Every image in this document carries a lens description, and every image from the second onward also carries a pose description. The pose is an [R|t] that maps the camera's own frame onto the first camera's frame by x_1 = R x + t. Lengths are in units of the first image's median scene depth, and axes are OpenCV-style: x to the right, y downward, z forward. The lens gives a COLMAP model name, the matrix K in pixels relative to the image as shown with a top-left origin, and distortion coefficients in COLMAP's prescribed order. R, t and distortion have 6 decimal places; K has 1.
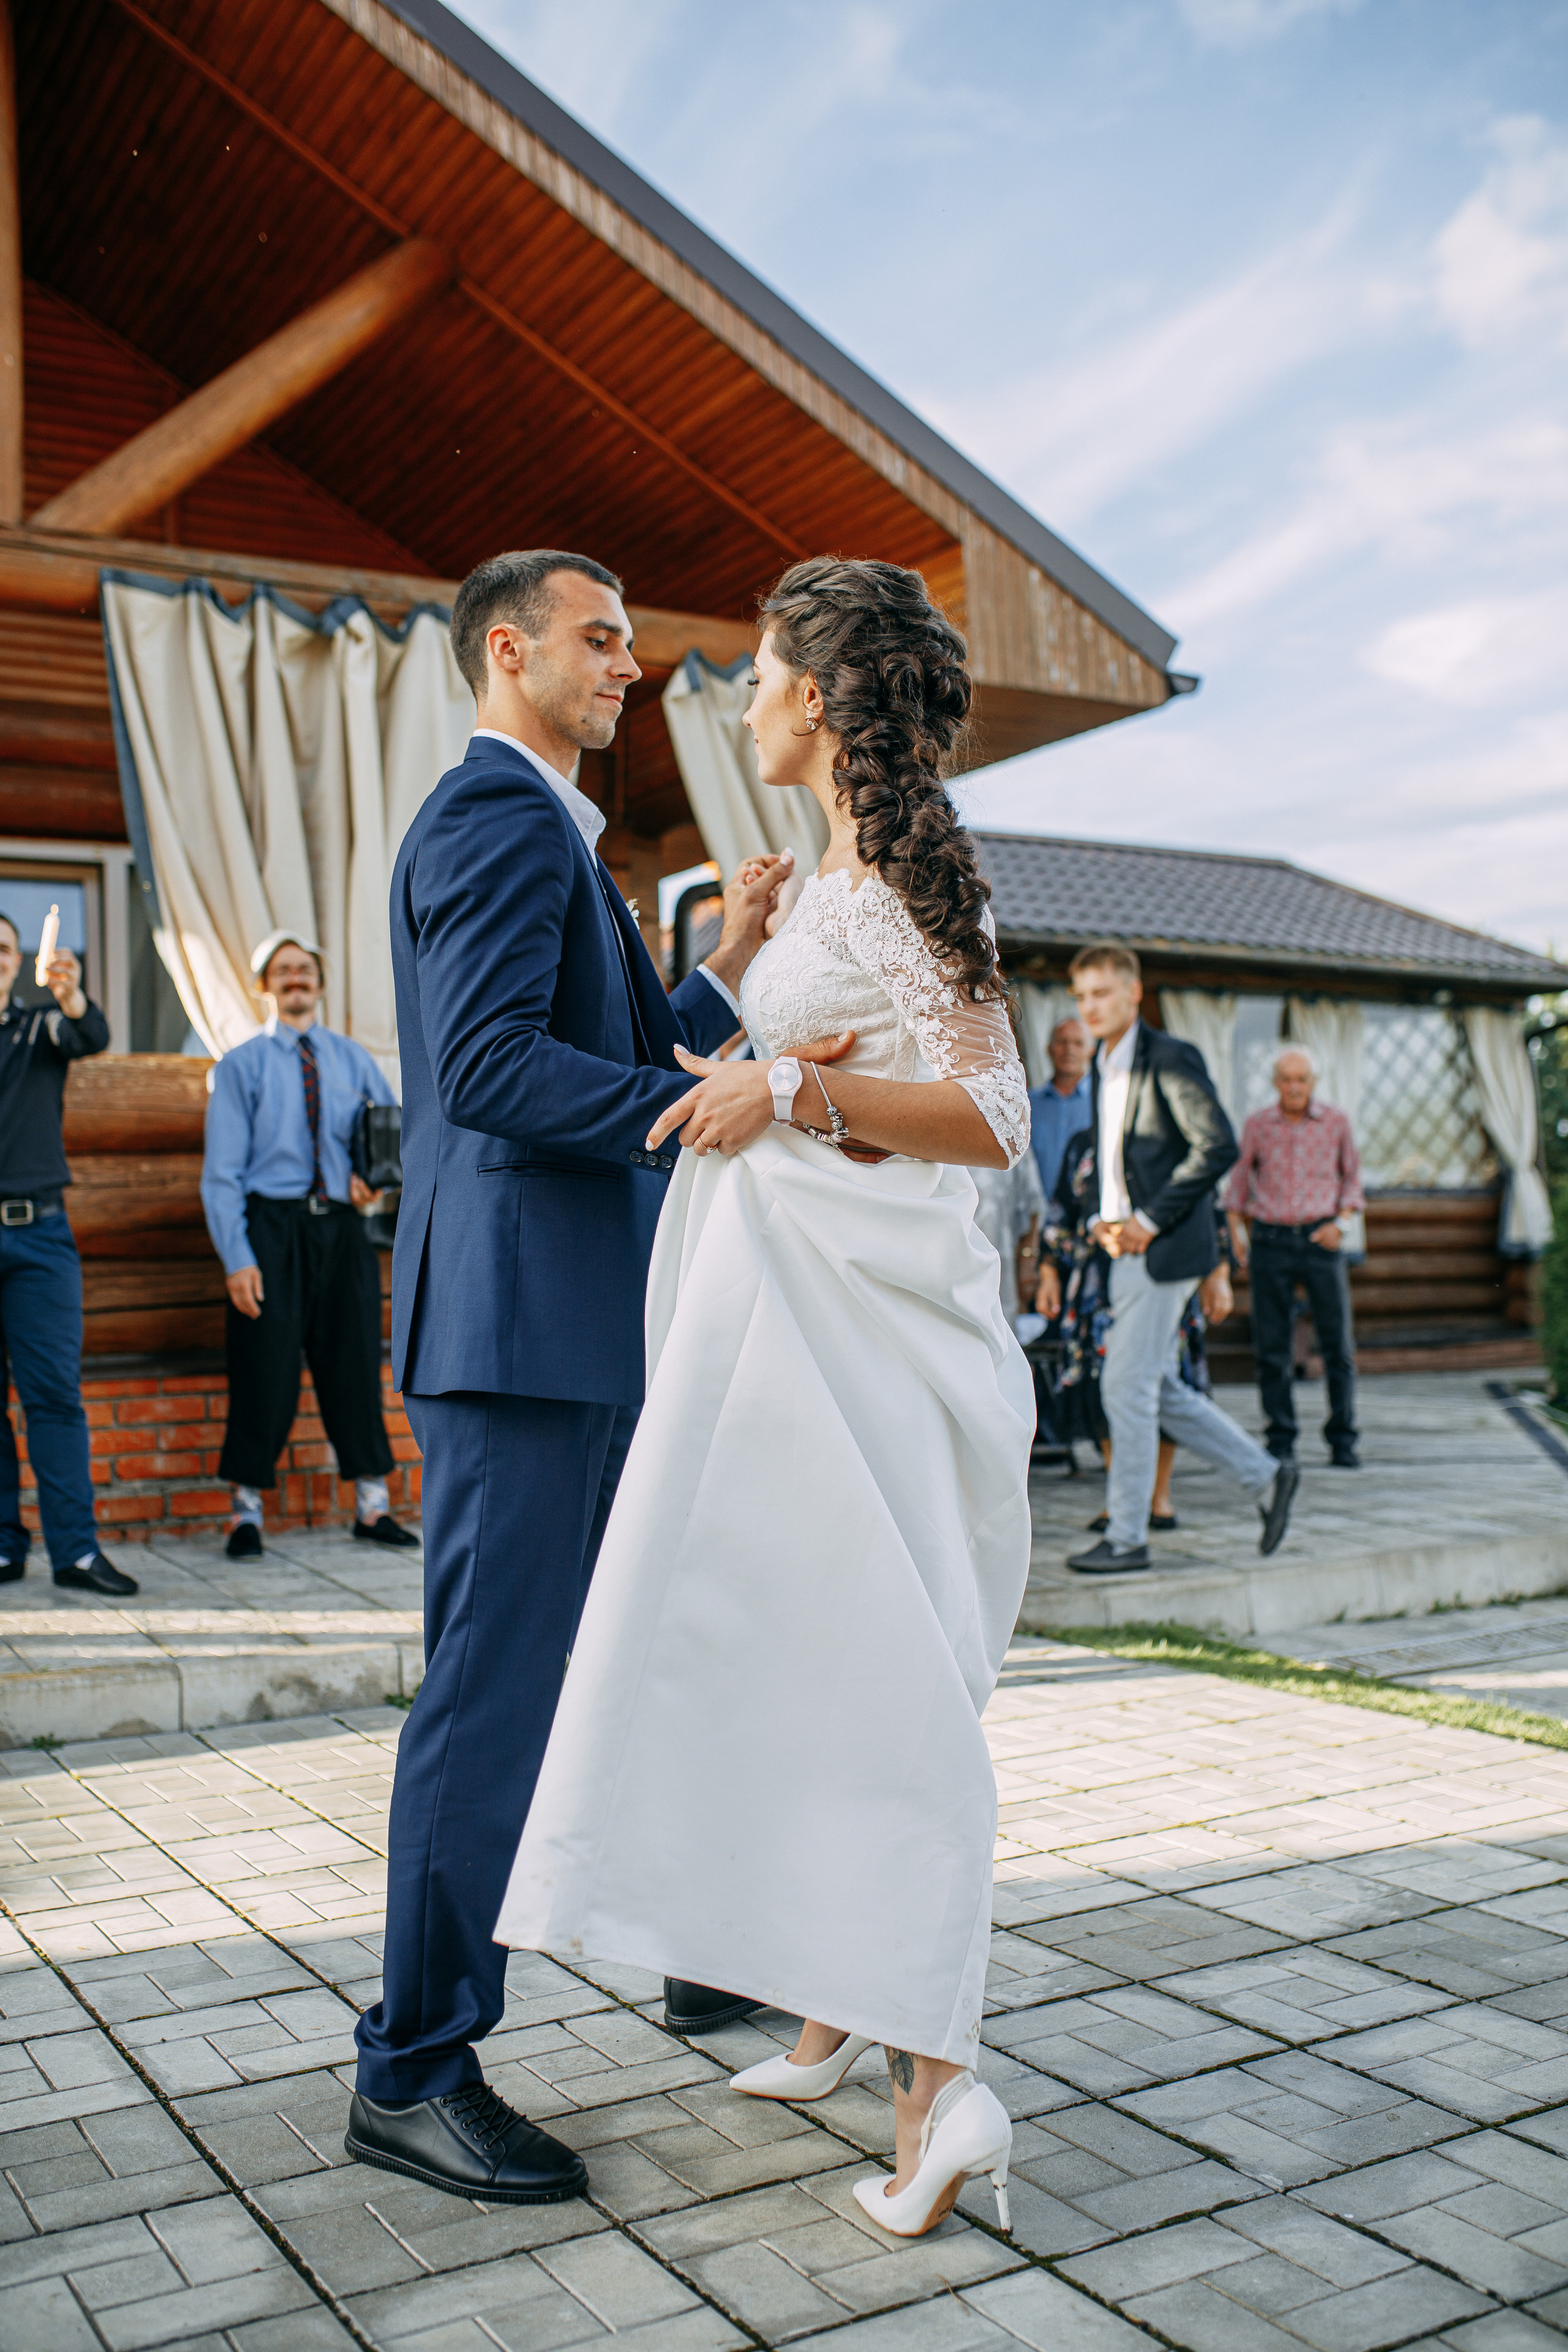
lens RADIAL K [[2257.4, 0, 773.0], [0, 2257.4, 1163.9], [0, 0, 1]] dist [-0.053536, 0.085965]
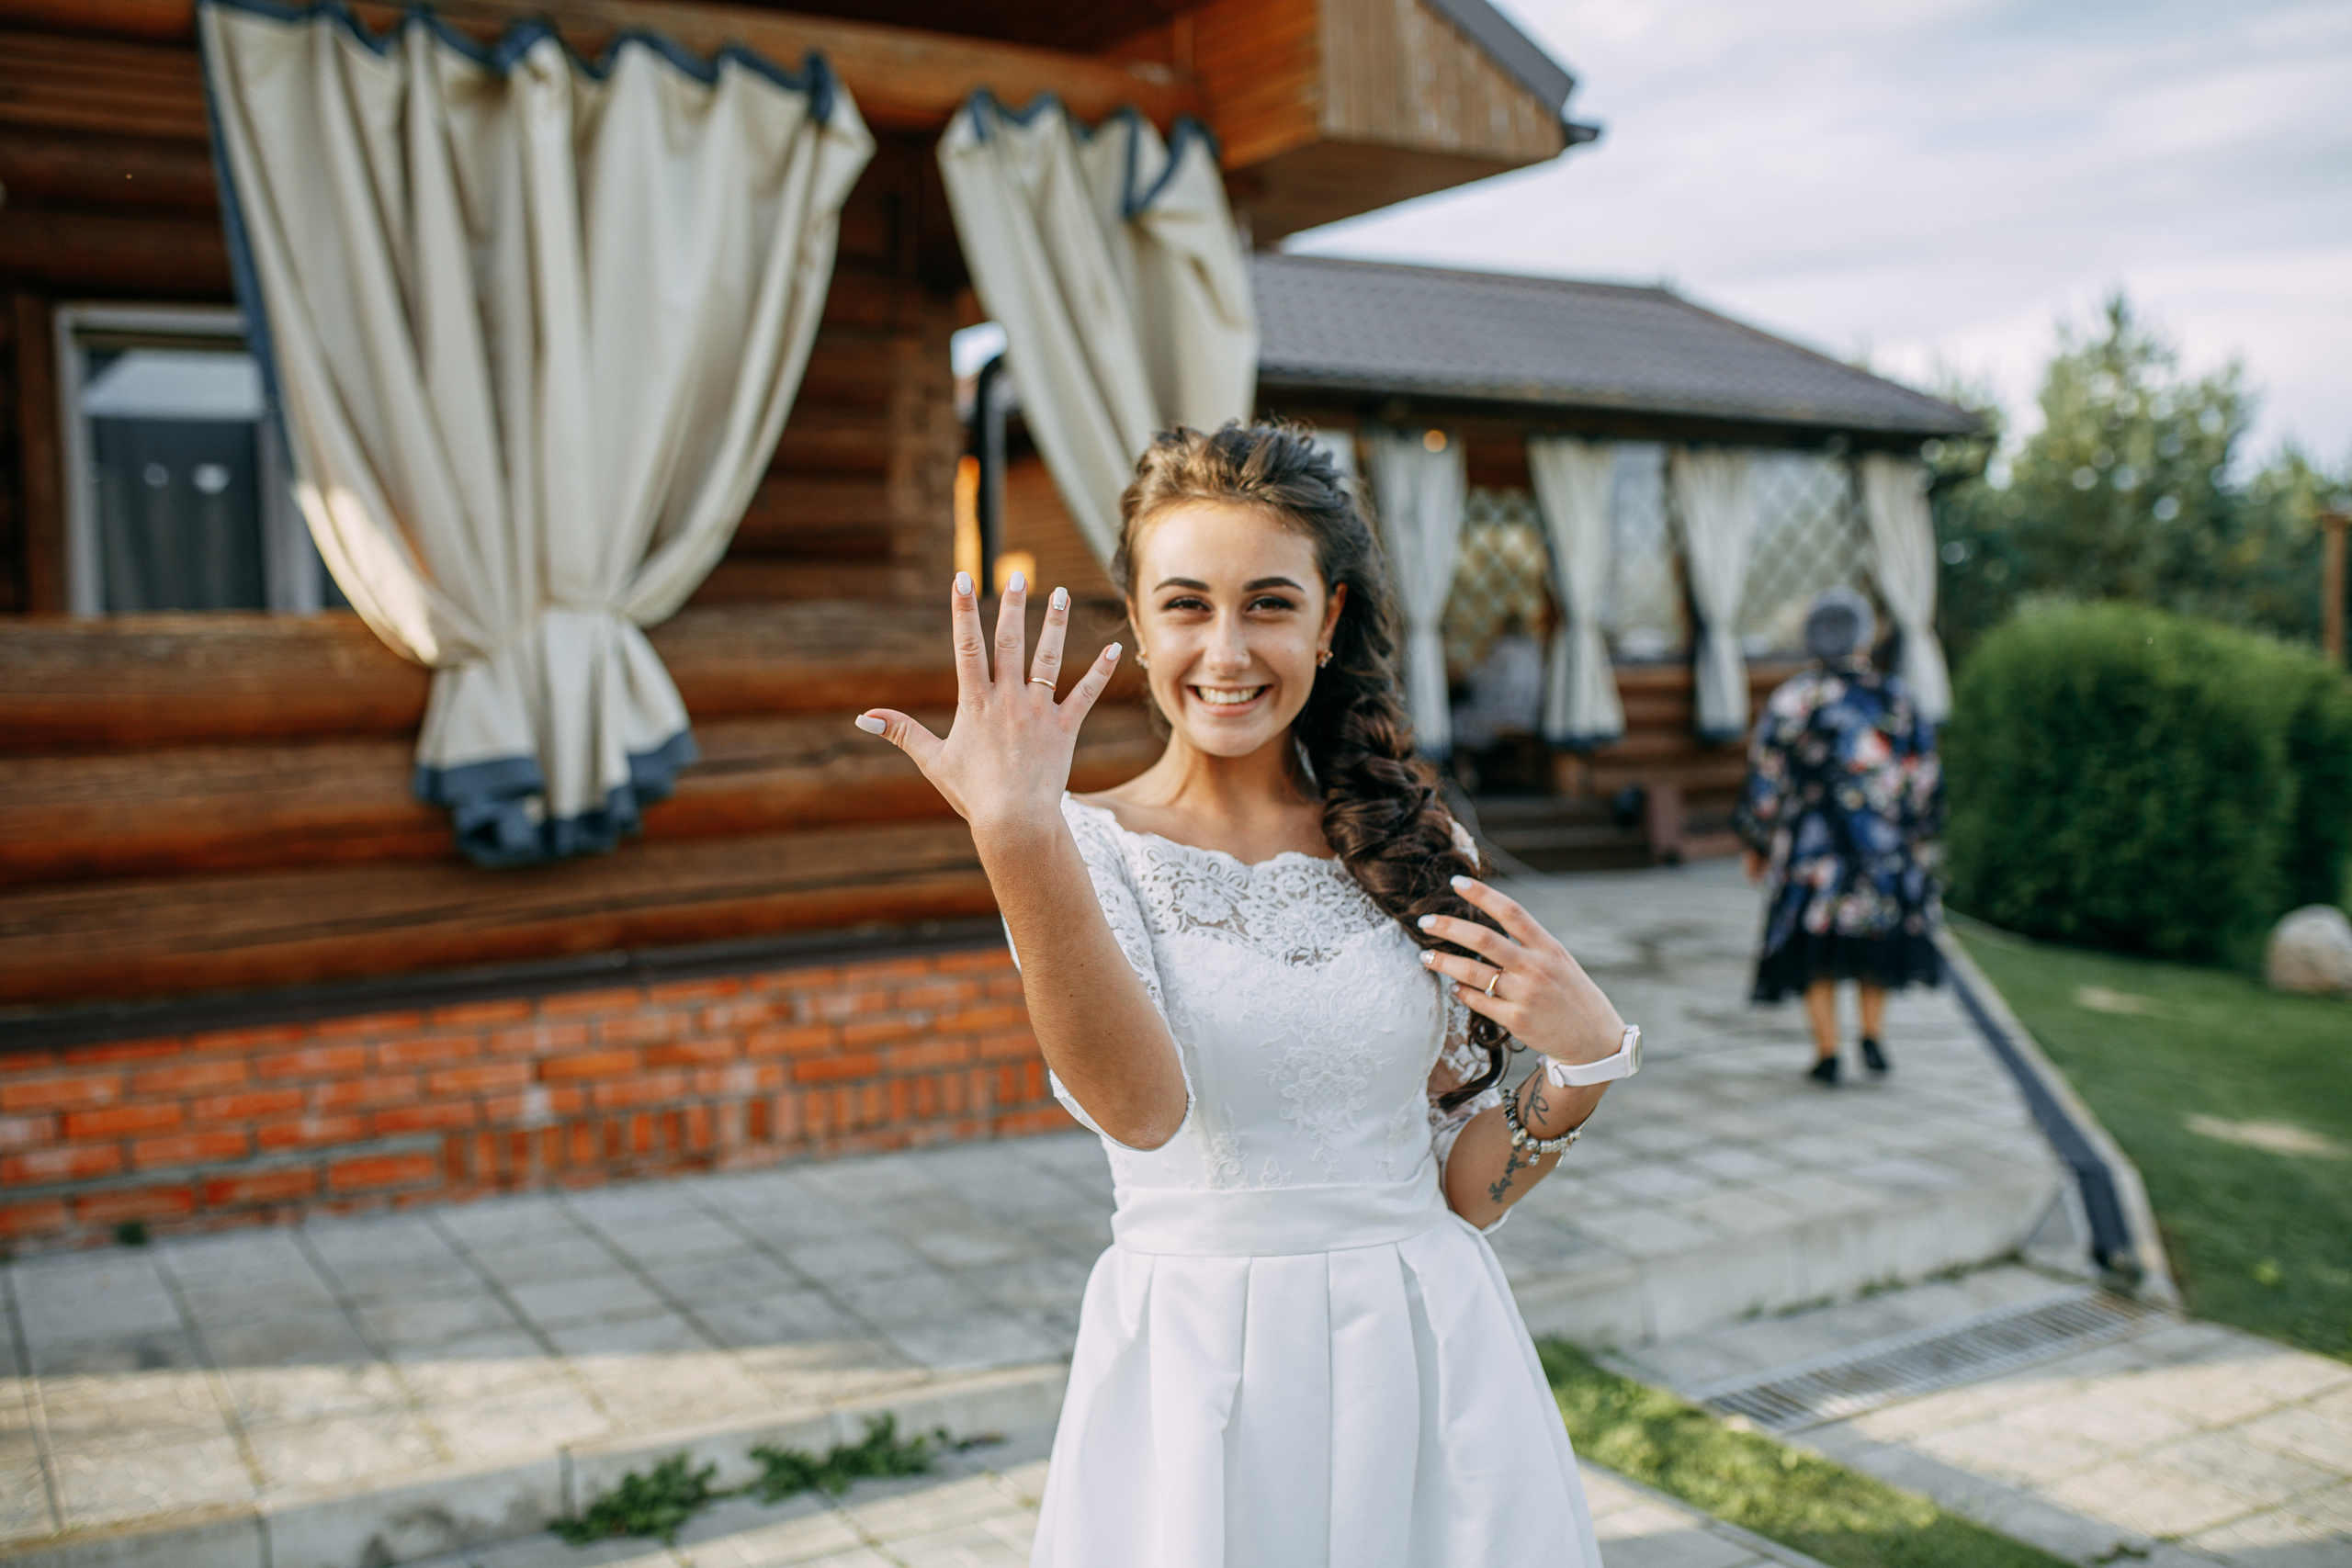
lens RADIAL K [[2257.1, 0, 1176.0], [0, 2257.1, 784.0], [0, 0, 1]] dist [-0.053536, 0.085965]
pose [[0.999700, 0.004650, 0.024049, 0.018285], [-0.007166, 0.994379, 0.105633, -0.075892], [-0.023423, -0.105773, 0.994114, 0.199390]]
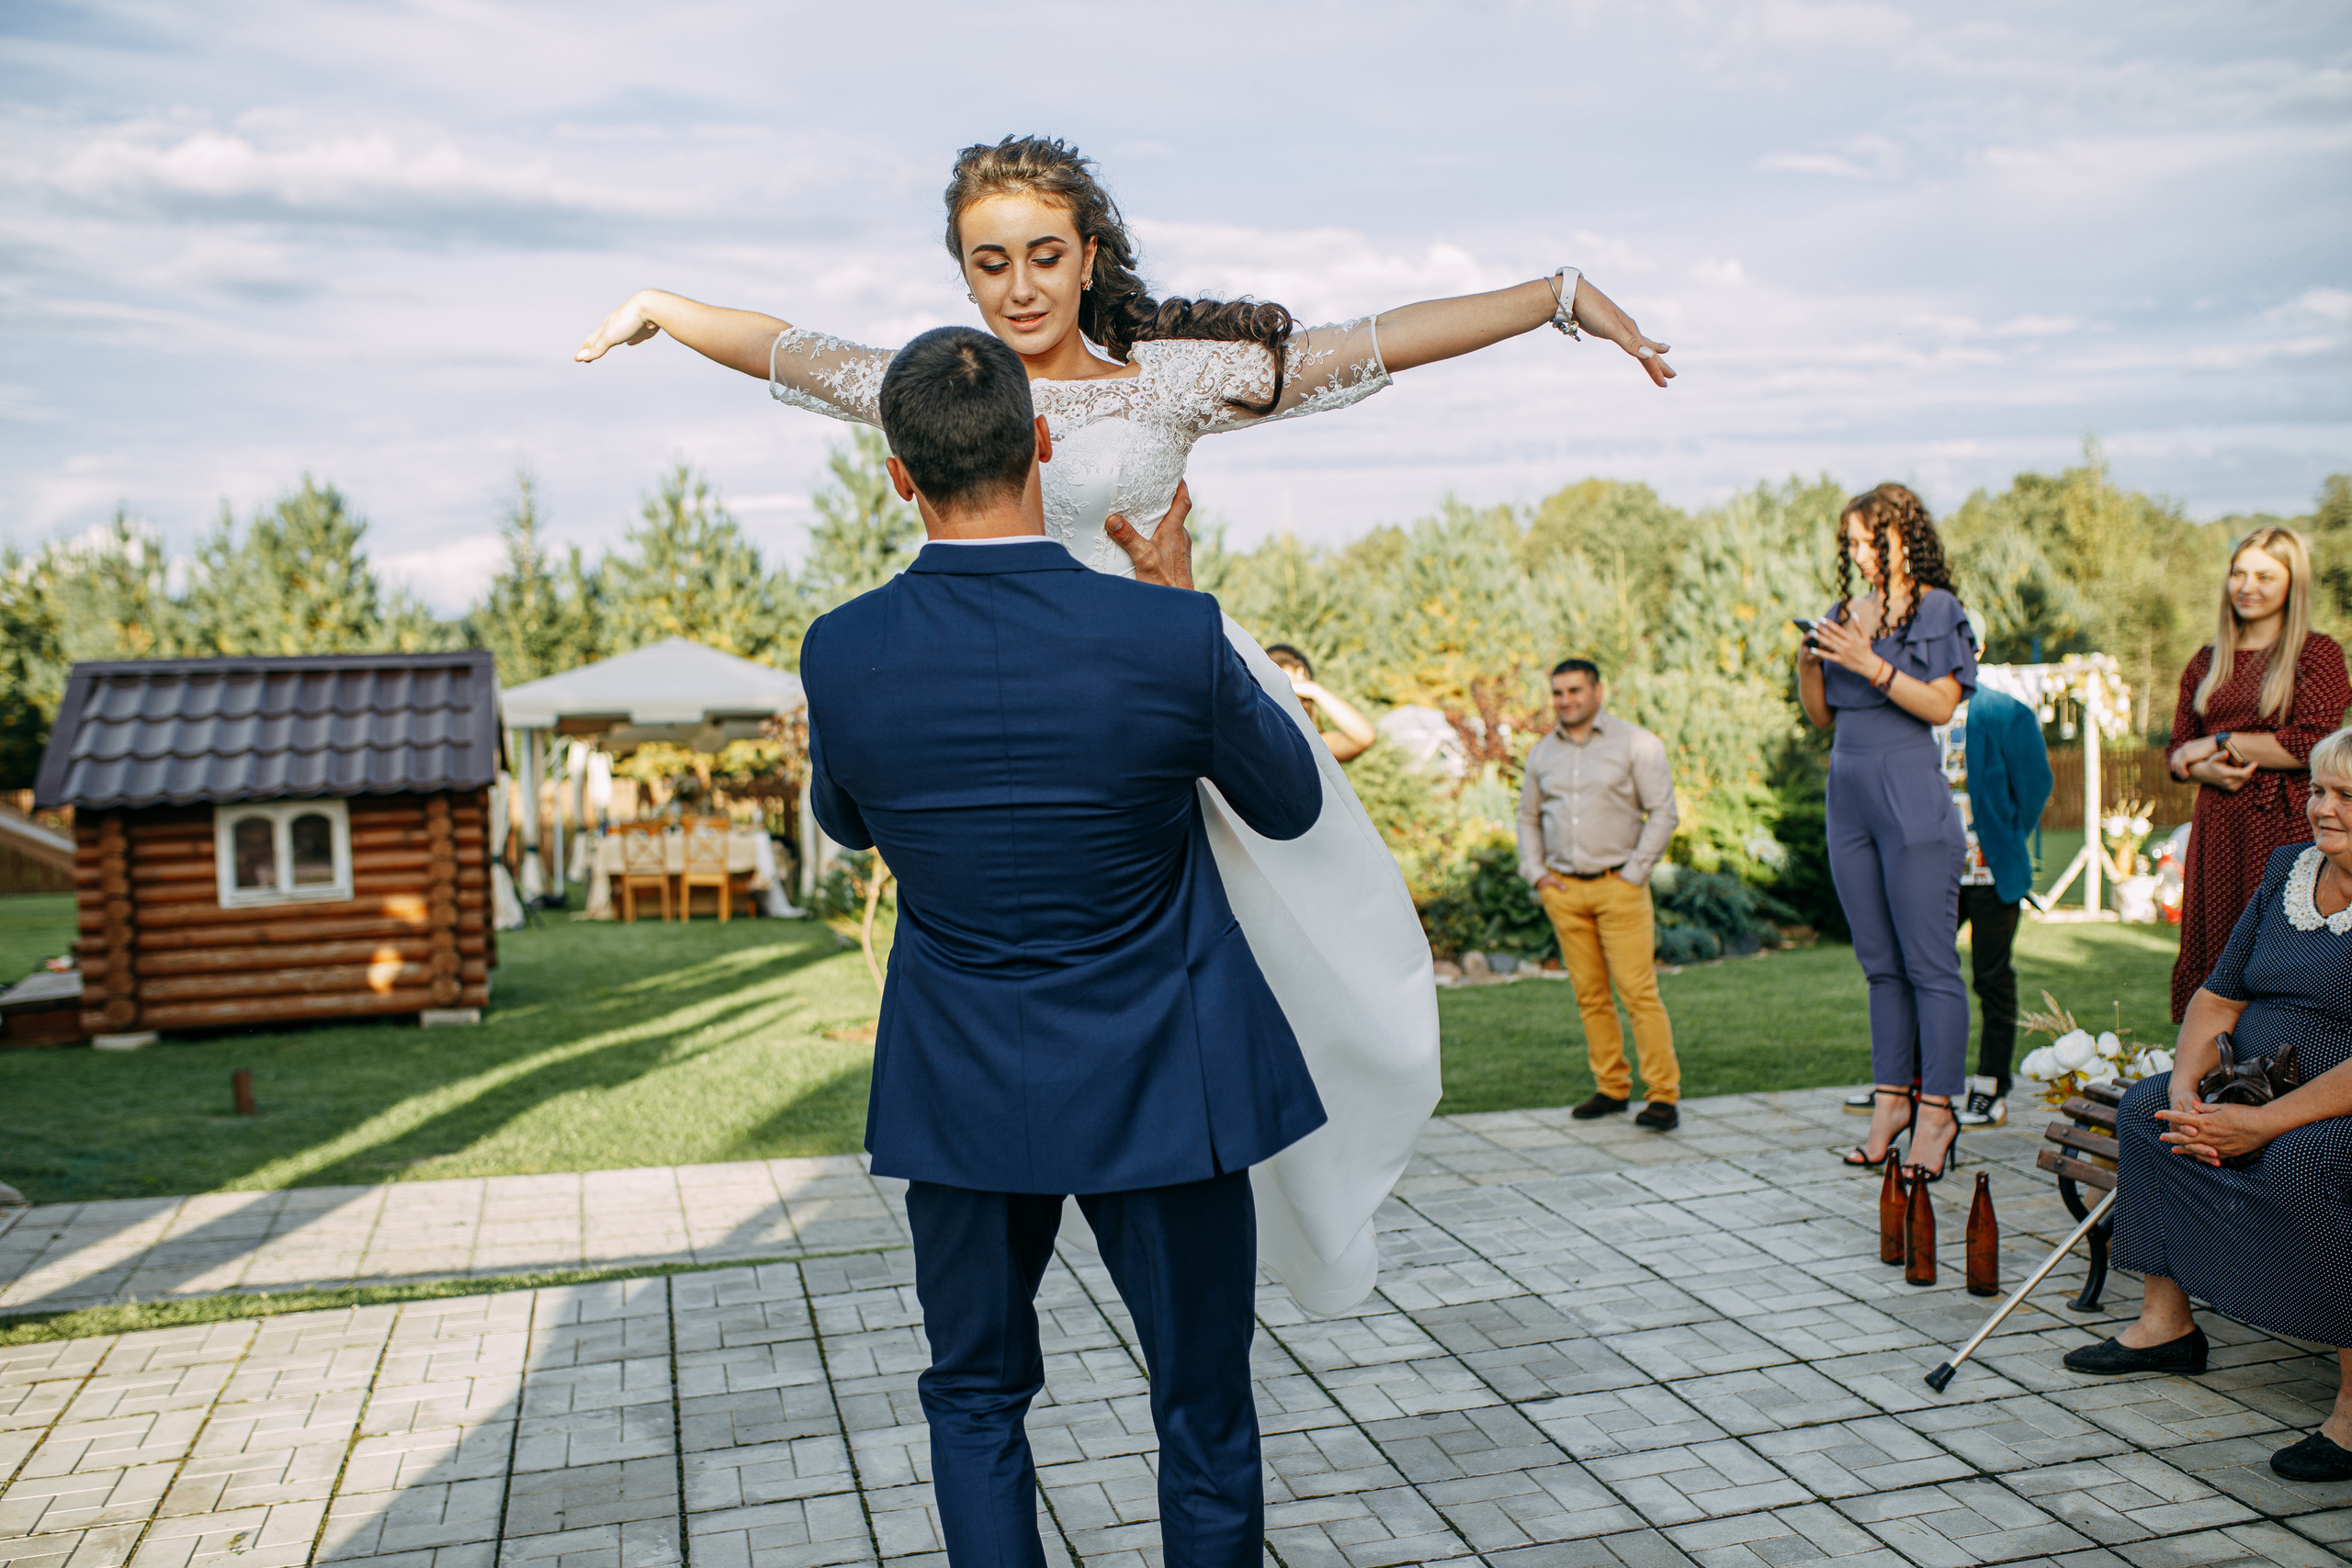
lens RADIAL K [[2257.1, 0, 1176.0], [0, 2257.1, 784.0], [0, 0, 1]] dist [-0.053536, 0.085965]
pose [[0.272848, -0.050605, 0.960725, -0.455969], [-0.006719, 0.998491, 0.054503, -0.059470], [-0.962034, -0.021326, 0.272096, 0.178614]]
